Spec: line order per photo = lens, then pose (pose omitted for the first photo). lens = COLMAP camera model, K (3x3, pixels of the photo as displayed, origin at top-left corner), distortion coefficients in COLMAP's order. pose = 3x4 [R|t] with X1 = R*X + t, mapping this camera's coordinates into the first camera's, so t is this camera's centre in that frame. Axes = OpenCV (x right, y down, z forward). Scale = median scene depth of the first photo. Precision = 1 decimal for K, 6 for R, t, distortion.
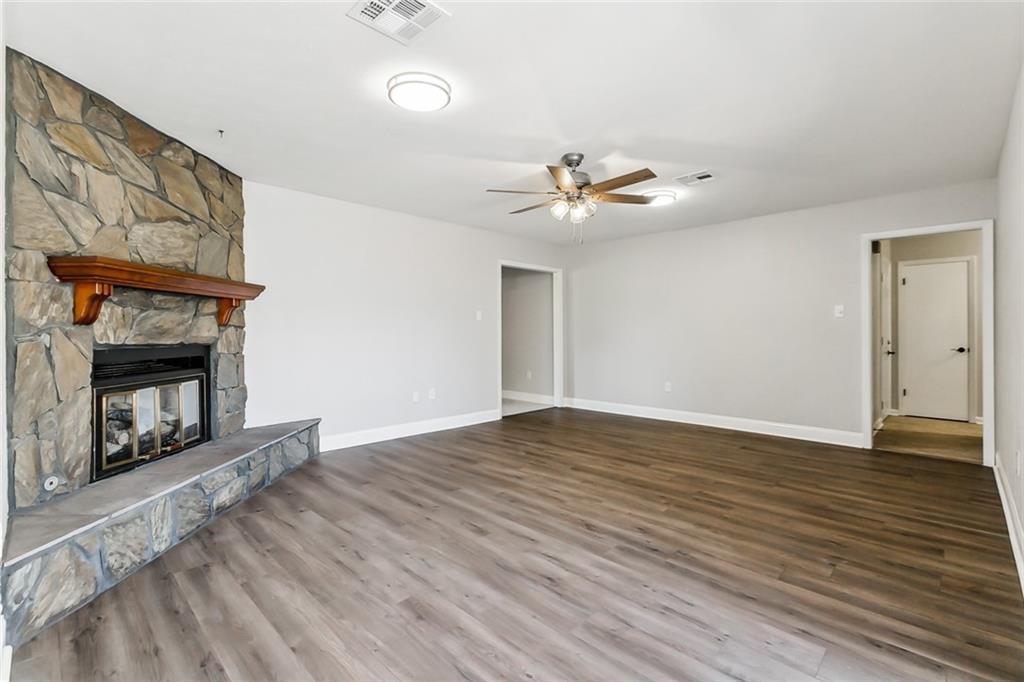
lens RADIAL K [[461.0, 0, 508.8], [0, 461.0, 333.3], [0, 0, 1]] dist [-0.014239, 0.000512]
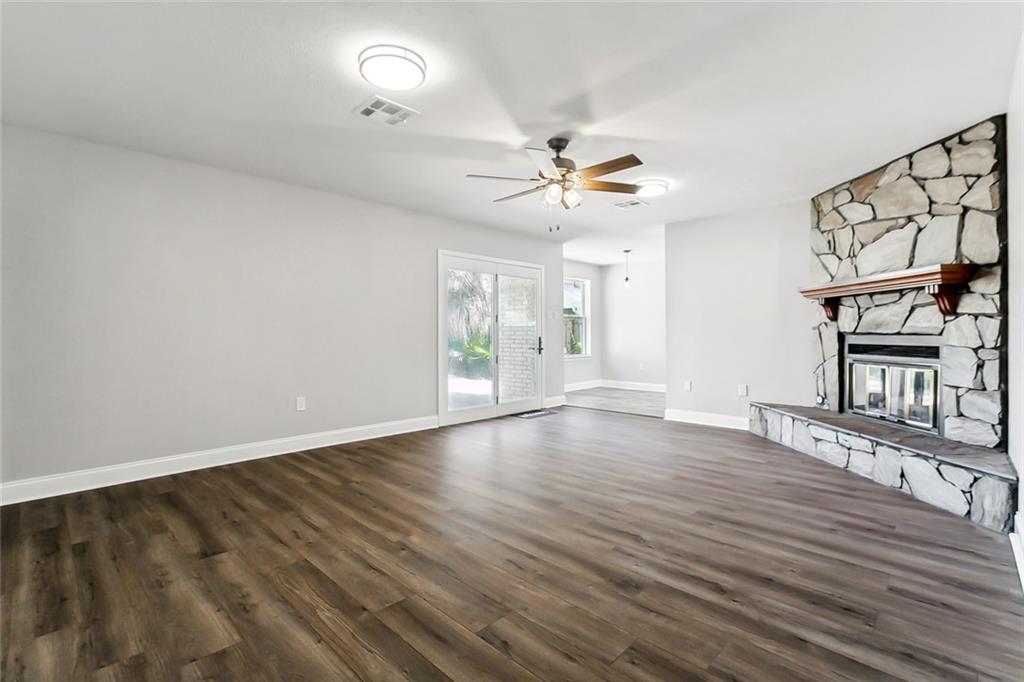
lens RADIAL K [[461.0, 0, 508.8], [0, 461.0, 333.3], [0, 0, 1]] dist [-0.014239, 0.000512]
pose [[-0.999986, 0.002545, -0.004655, 0.288244], [0.002530, 0.999991, 0.003263, 0.017460], [0.004663, 0.003251, -0.999984, 2.248484]]
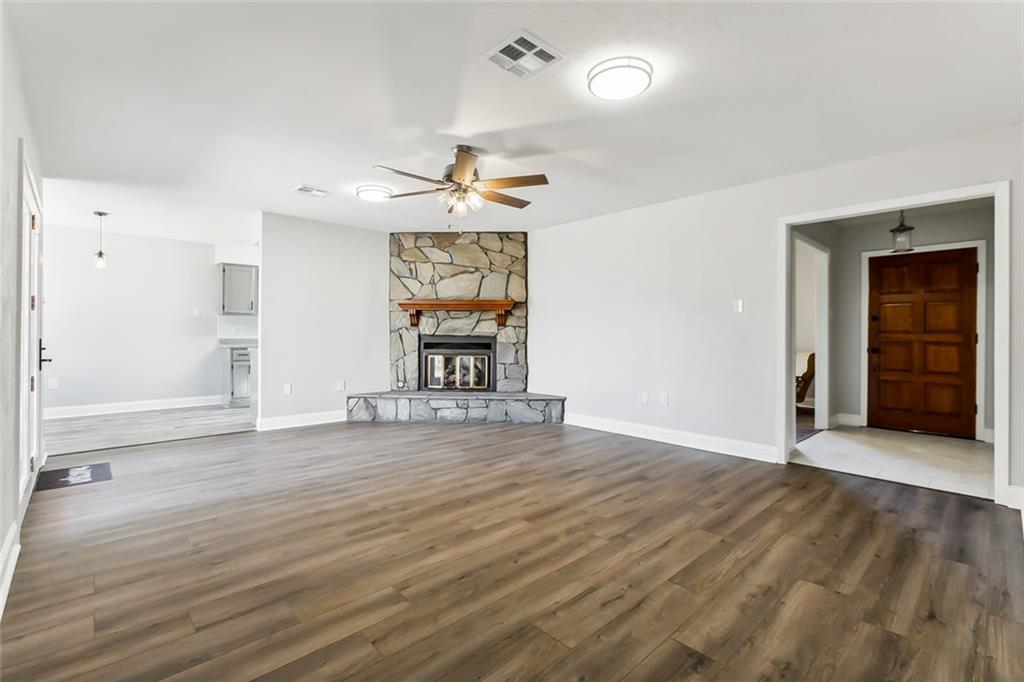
lens RADIAL K [[461.0, 0, 508.8], [0, 461.0, 333.3], [0, 0, 1]] dist [-0.014239, 0.000512]
pose [[-0.045455, -0.004081, -0.998958, 1.288986], [-0.009136, 0.999952, -0.003669, 0.019998], [0.998925, 0.008960, -0.045490, 1.318107]]
